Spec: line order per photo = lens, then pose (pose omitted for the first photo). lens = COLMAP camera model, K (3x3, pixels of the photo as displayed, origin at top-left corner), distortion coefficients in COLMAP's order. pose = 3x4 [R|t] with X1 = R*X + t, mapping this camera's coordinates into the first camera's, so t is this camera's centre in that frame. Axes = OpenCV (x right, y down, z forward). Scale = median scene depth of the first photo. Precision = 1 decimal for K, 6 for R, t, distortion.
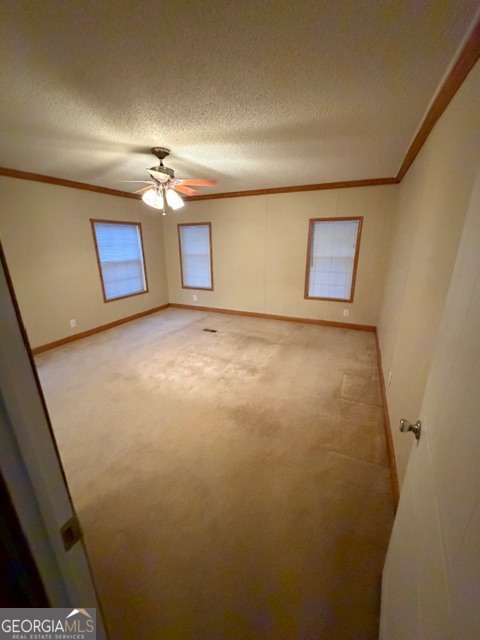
lens RADIAL K [[255.3, 0, 239.6], [0, 255.3, 317.2], [0, 0, 1]] dist [0.026633, 0.001342]
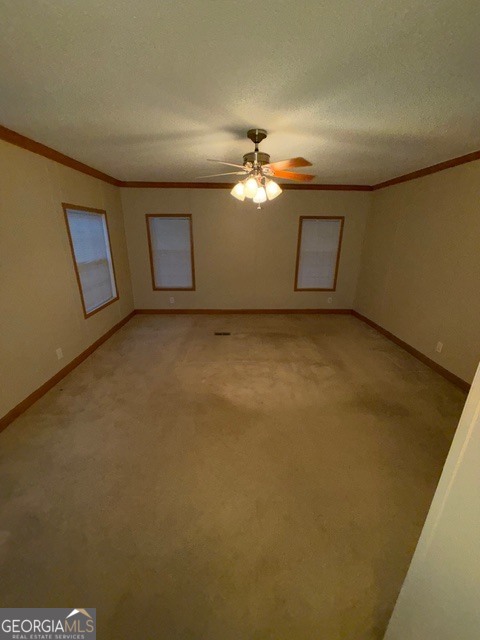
lens RADIAL K [[255.3, 0, 239.4], [0, 255.3, 316.8], [0, 0, 1]] dist [0.026633, 0.001342]
pose [[0.895838, -0.125794, 0.426204, -0.444621], [0.113584, 0.992056, 0.054064, -0.051483], [-0.429619, -0.000022, 0.903010, 0.138900]]
